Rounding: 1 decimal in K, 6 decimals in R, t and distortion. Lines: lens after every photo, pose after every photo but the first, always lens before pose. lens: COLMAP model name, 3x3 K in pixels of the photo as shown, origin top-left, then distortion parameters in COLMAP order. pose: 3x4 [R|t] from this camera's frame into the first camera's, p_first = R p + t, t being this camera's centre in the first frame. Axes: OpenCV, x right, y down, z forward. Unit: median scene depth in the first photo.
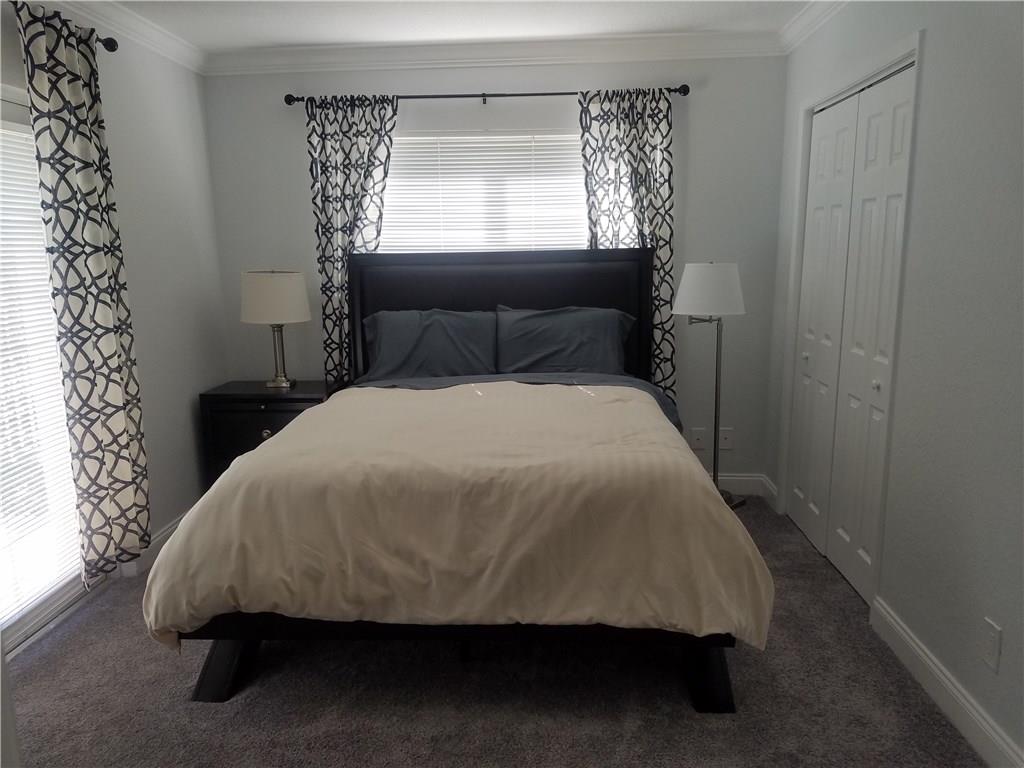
lens RADIAL K [[816.3, 0, 508.5], [0, 816.3, 424.2], [0, 0, 1]] dist [0.175686, -0.253934]
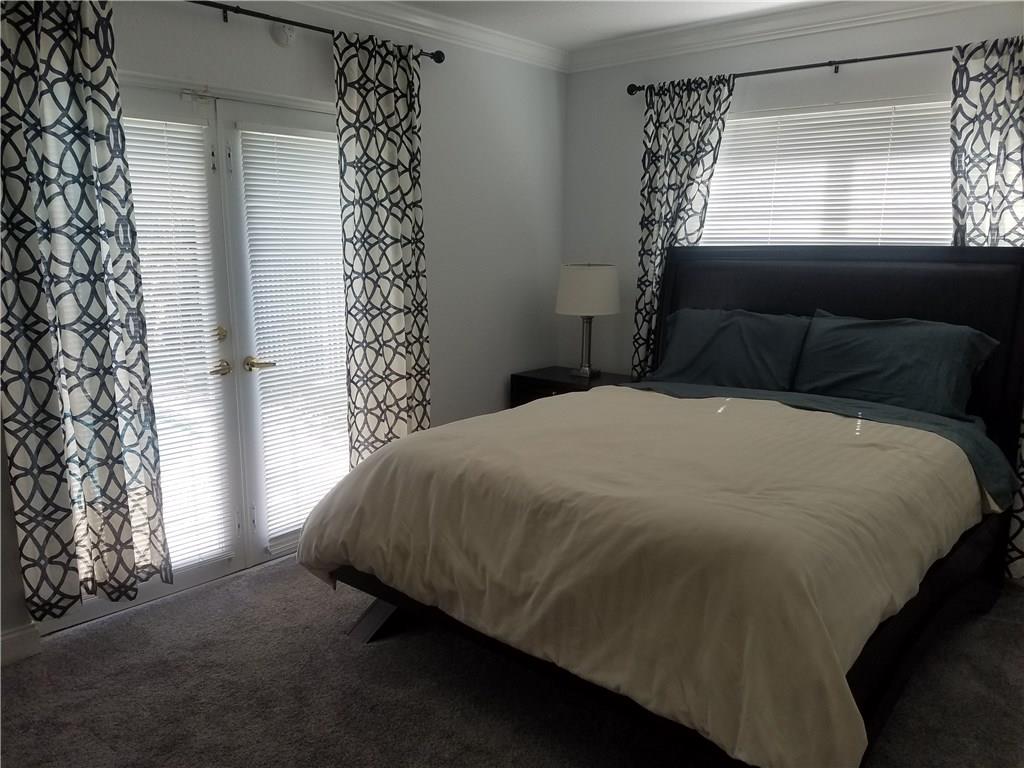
lens RADIAL K [[816.3, 0, 508.5], [0, 816.3, 424.2], [0, 0, 1]] dist [0.175686, -0.253934]
pose [[0.780496, 0.159330, -0.604517, 0.283677], [-0.149018, 0.986520, 0.067614, -0.042276], [0.607141, 0.037312, 0.793718, 0.140855]]
